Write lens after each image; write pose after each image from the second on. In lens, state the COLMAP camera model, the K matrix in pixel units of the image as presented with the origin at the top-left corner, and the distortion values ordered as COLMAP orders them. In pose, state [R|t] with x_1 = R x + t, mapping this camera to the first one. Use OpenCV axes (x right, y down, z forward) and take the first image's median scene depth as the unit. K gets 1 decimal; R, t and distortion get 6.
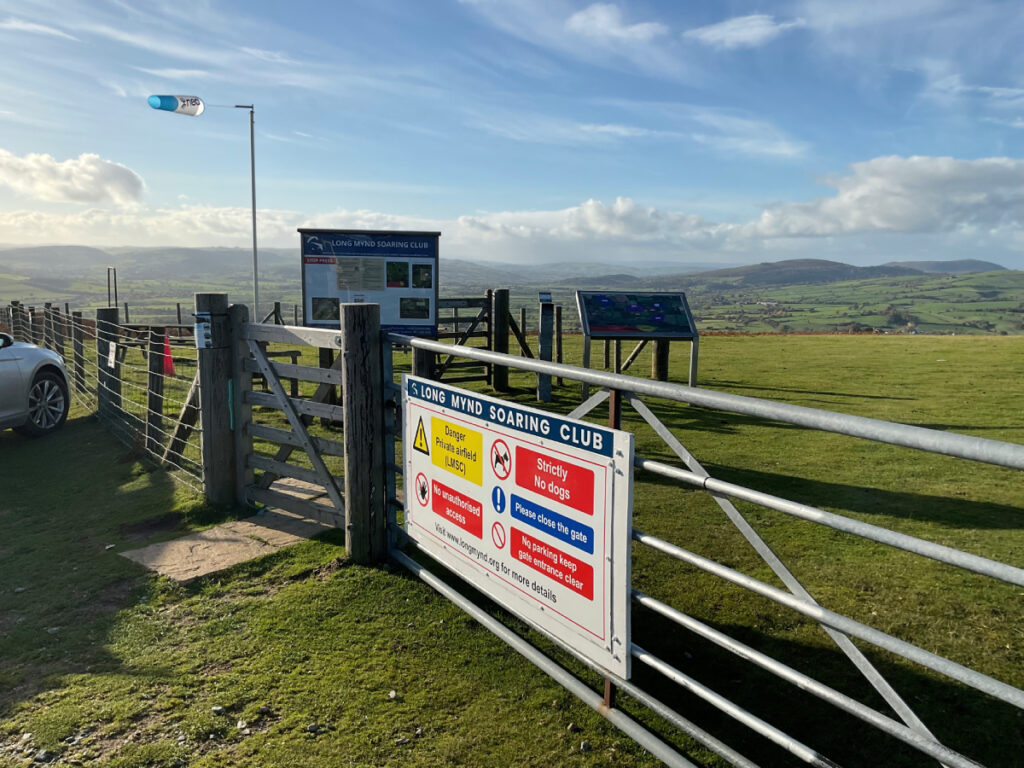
lens RADIAL K [[845.1, 0, 517.8], [0, 845.1, 389.9], [0, 0, 1]] dist [0.067104, -0.122152]
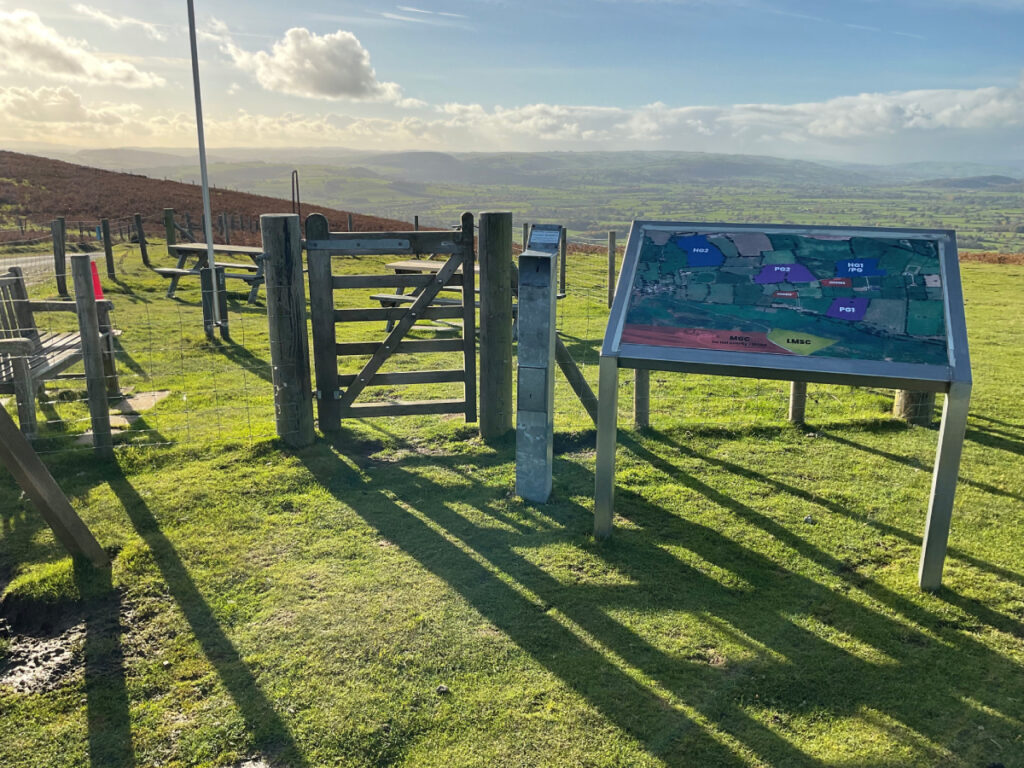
lens RADIAL K [[845.1, 0, 510.8], [0, 845.1, 386.2], [0, 0, 1]] dist [0.067104, -0.122152]
pose [[0.927161, 0.086913, -0.364442, 0.154025], [-0.047924, 0.992242, 0.114711, -0.079831], [0.371585, -0.088890, 0.924134, 0.588160]]
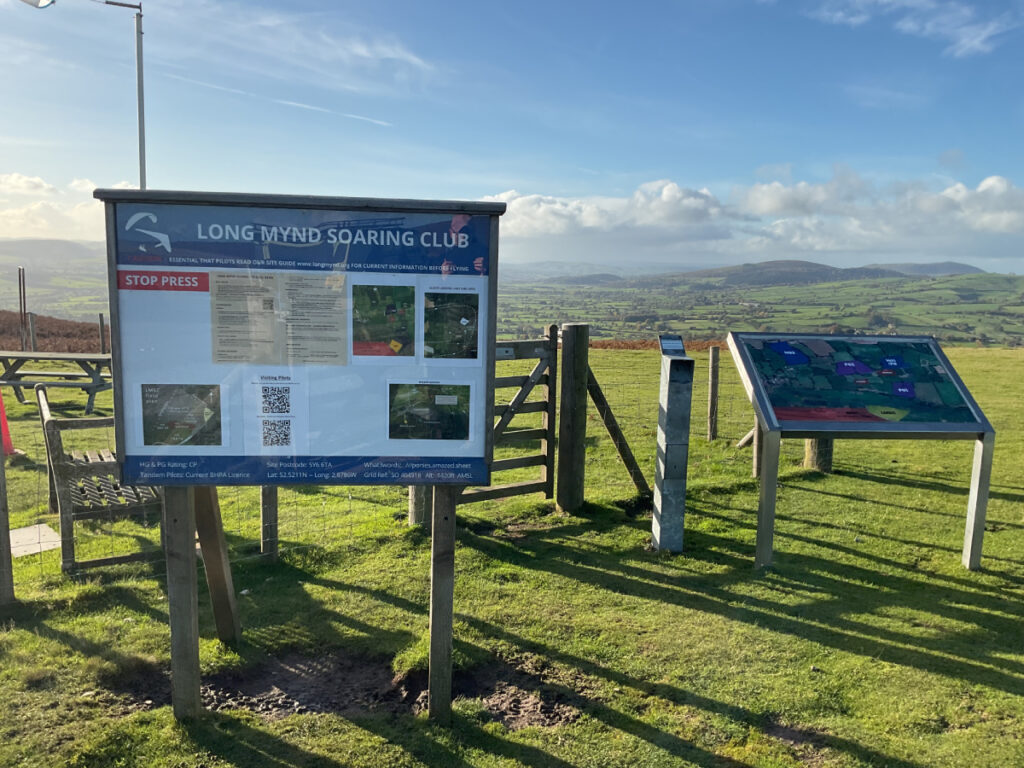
lens RADIAL K [[845.1, 0, 512.6], [0, 845.1, 382.5], [0, 0, 1]] dist [0.067104, -0.122152]
pose [[0.999873, 0.006892, 0.014347, -0.066300], [-0.006793, 0.999953, -0.006922, -0.077383], [-0.014394, 0.006823, 0.999873, 0.459486]]
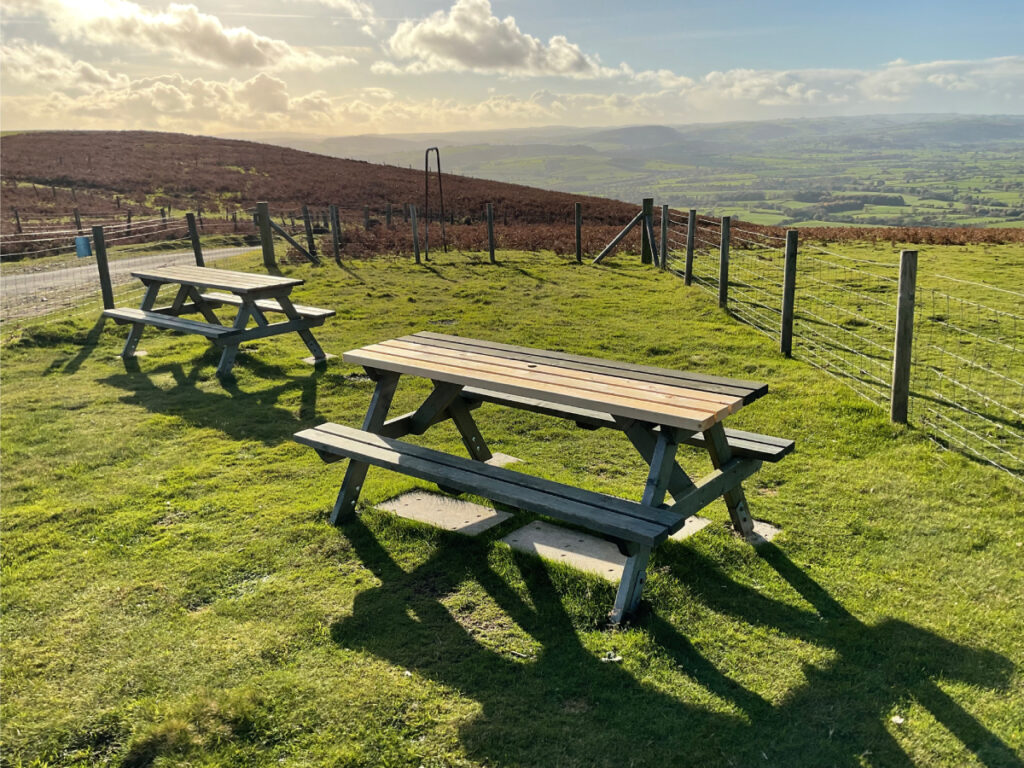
lens RADIAL K [[845.1, 0, 513.1], [0, 845.1, 376.1], [0, 0, 1]] dist [0.067104, -0.122152]
pose [[0.806179, 0.120637, -0.579242, 0.153001], [-0.045742, 0.988771, 0.142266, -0.081484], [0.589901, -0.088196, 0.802645, 0.598983]]
